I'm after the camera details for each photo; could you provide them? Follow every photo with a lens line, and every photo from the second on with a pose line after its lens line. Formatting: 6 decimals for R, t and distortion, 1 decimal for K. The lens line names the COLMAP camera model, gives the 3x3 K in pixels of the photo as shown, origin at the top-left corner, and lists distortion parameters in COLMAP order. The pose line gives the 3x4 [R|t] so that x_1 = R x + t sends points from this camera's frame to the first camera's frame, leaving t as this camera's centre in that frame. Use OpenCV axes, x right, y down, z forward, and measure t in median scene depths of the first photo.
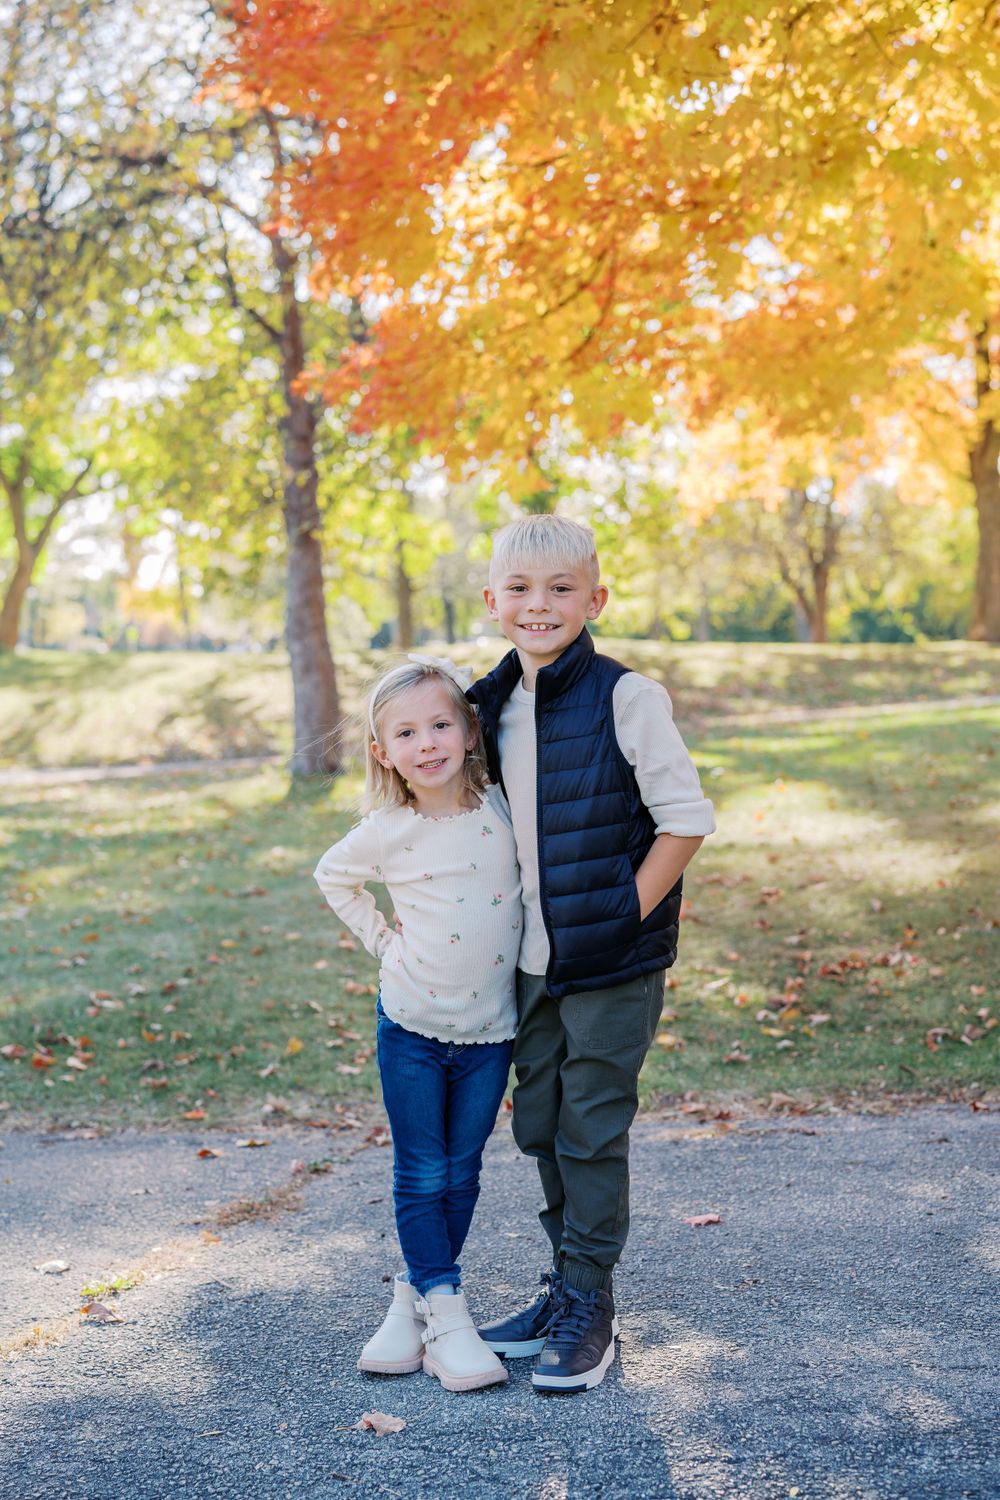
lens RADIAL K [[2190.5, 0, 502.8], [0, 2190.5, 754.4], [0, 0, 1]] dist [0.004472, 0.000000]
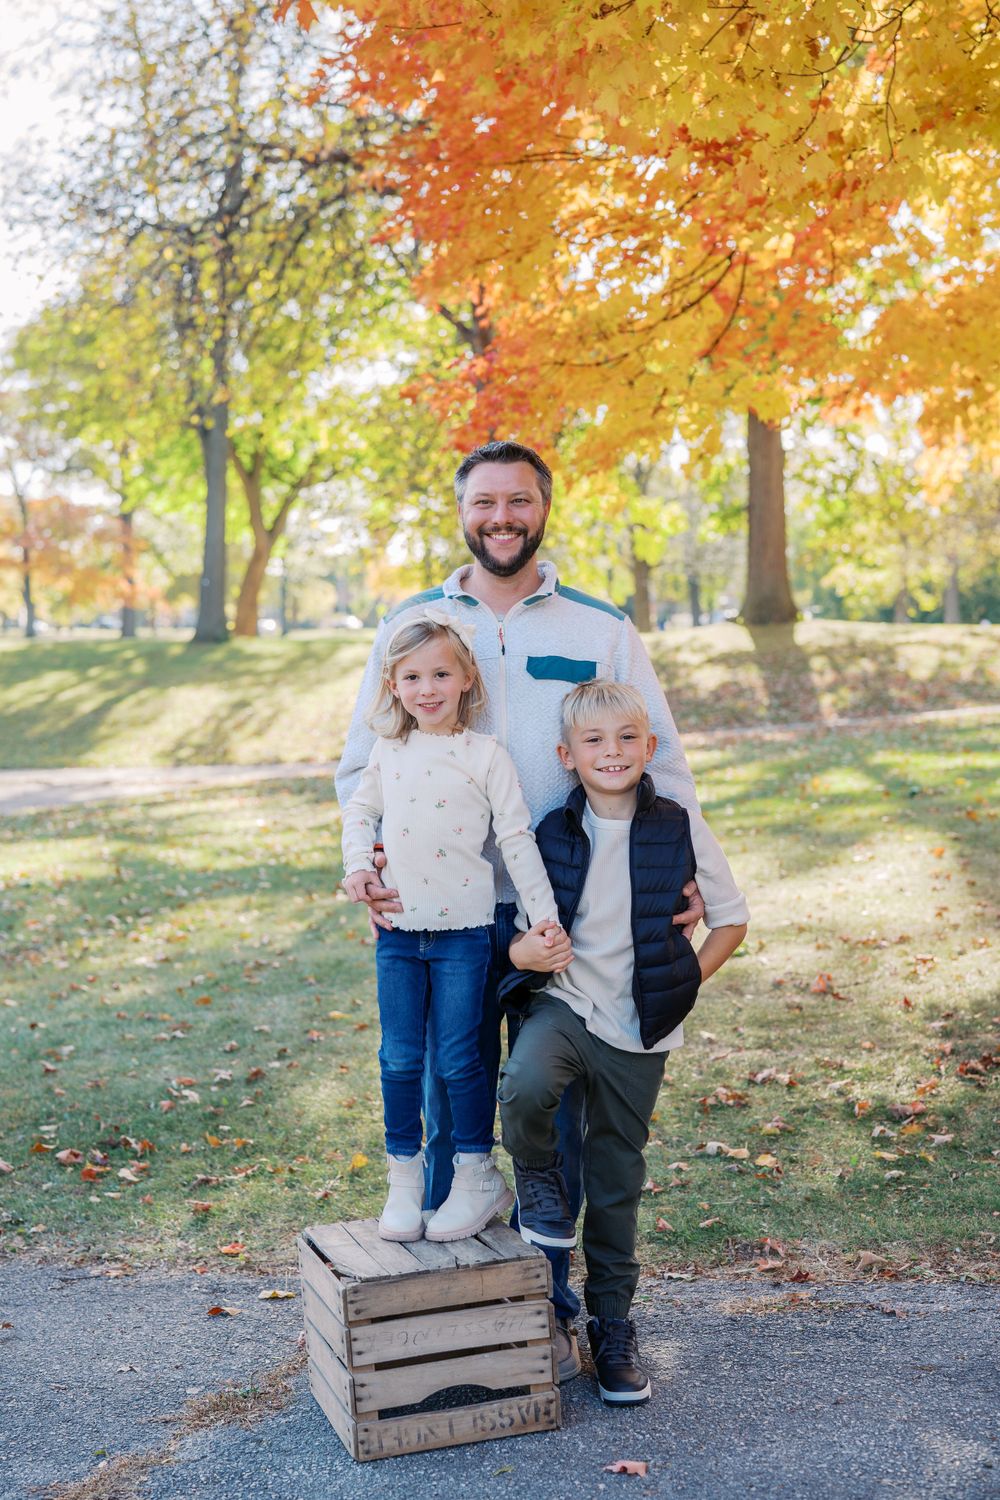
lens RADIAL K [[2190.5, 0, 459.3], [0, 2190.5, 744.0], [0, 0, 1]] dist [0.004472, 0.000000]
pose [[0.991117, -0.007689, -0.132770, 0.069158], [0.008751, 0.999934, 0.007414, -0.047199], [0.132705, -0.008510, 0.991119, 0.093420]]
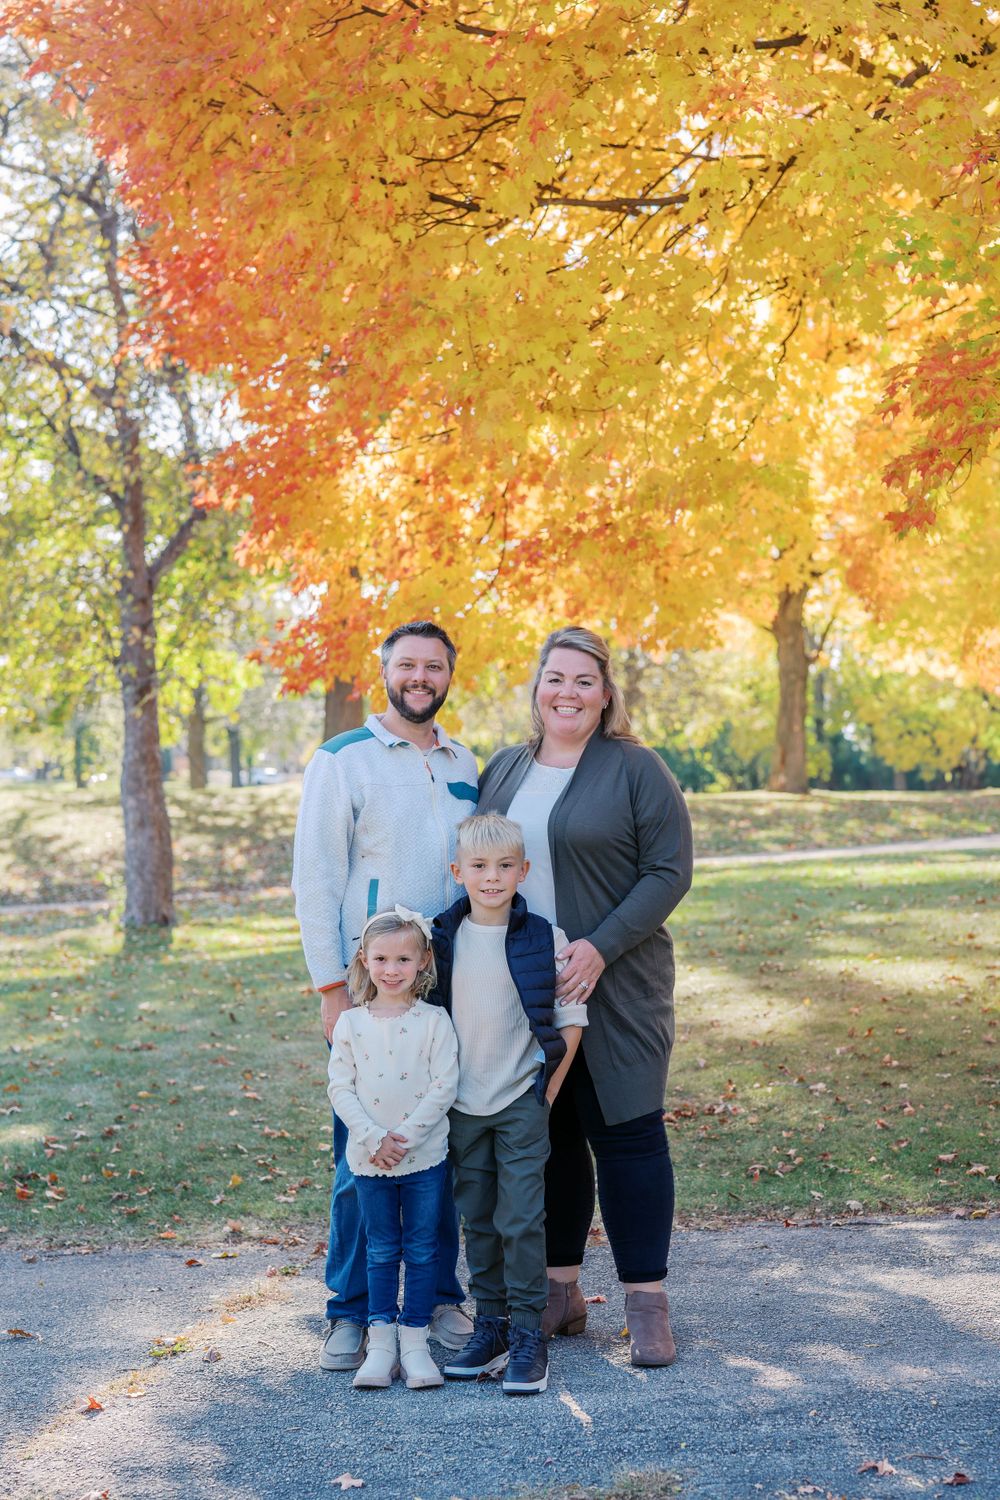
lens RADIAL K [[2301.2, 0, 502.0], [0, 2301.2, 753.0], [0, 0, 1]] dist [0.003710, 0.000000]
pose [[0.995460, 0.015898, 0.093841, -0.070015], [-0.010373, 0.998200, -0.059078, -0.029245], [-0.094611, 0.057836, 0.993833, -0.293027]]
